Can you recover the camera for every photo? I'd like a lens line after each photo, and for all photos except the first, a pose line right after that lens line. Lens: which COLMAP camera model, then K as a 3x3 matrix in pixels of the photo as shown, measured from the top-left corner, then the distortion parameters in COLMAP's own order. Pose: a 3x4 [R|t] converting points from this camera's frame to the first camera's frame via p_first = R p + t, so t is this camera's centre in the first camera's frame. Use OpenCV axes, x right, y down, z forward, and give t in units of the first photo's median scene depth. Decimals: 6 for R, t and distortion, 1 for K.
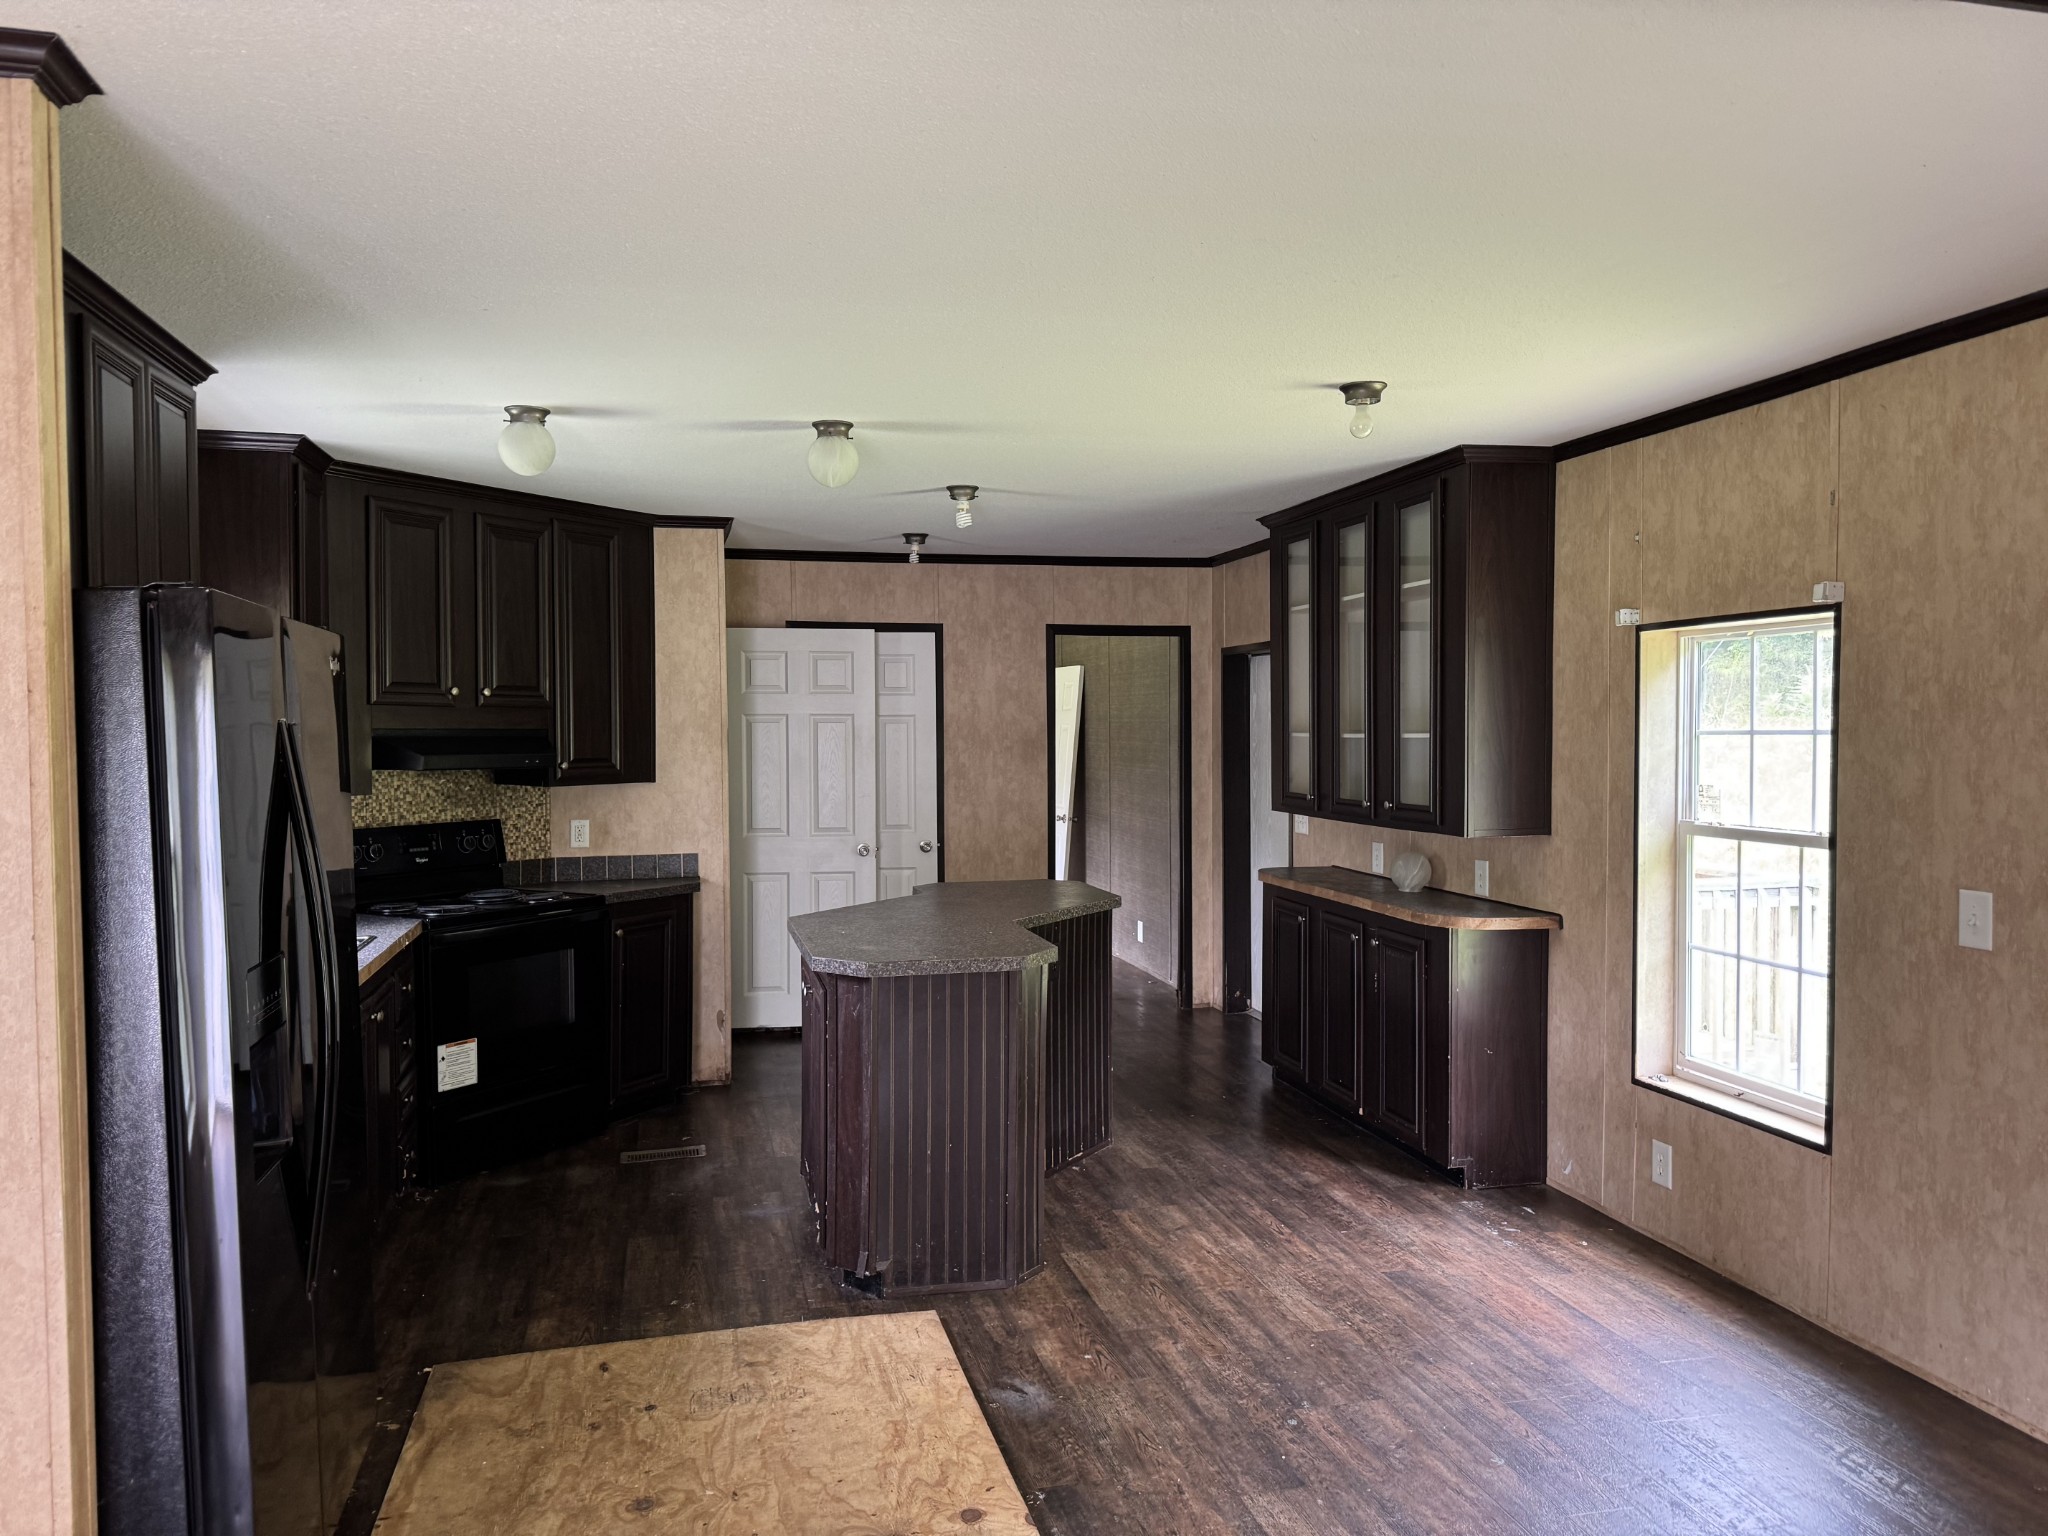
lens RADIAL K [[1495.4, 0, 1029.3], [0, 1495.4, 767.4], [0, 0, 1]] dist [0.058867, -0.073249]
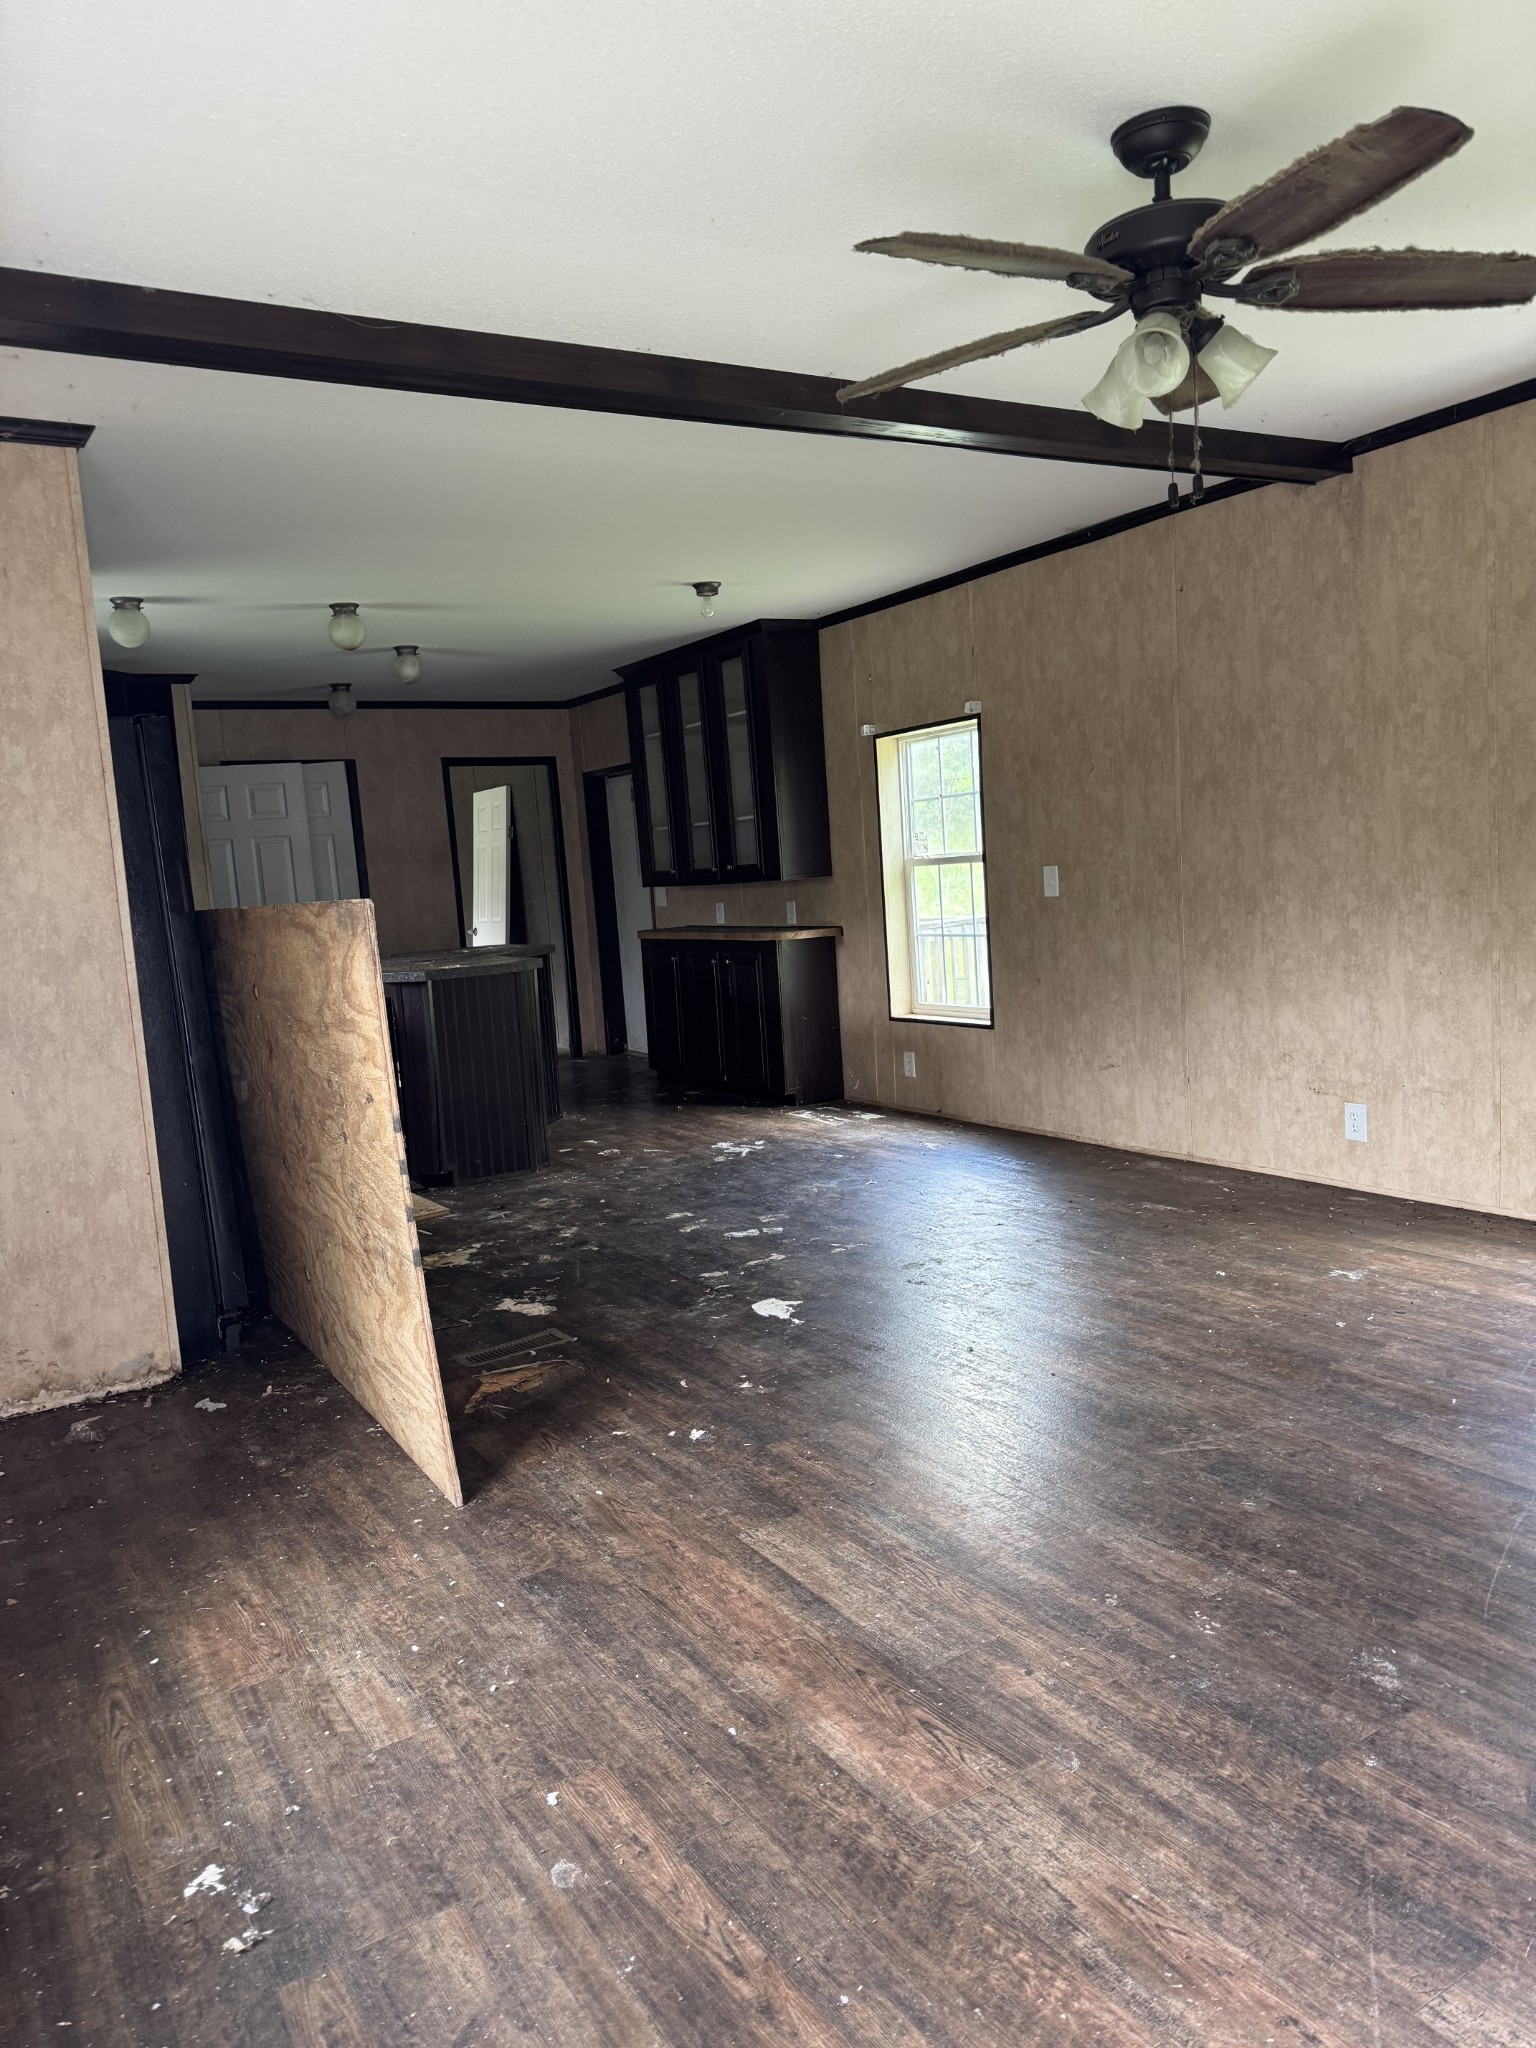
lens RADIAL K [[1489.0, 0, 794.4], [0, 1489.0, 1050.3], [0, 0, 1]] dist [0.160515, -0.073247]
pose [[0.945409, -0.101179, 0.309782, -0.203304], [0.074833, 0.992582, 0.095813, 0.078804], [-0.317178, -0.067400, 0.945968, -0.500849]]
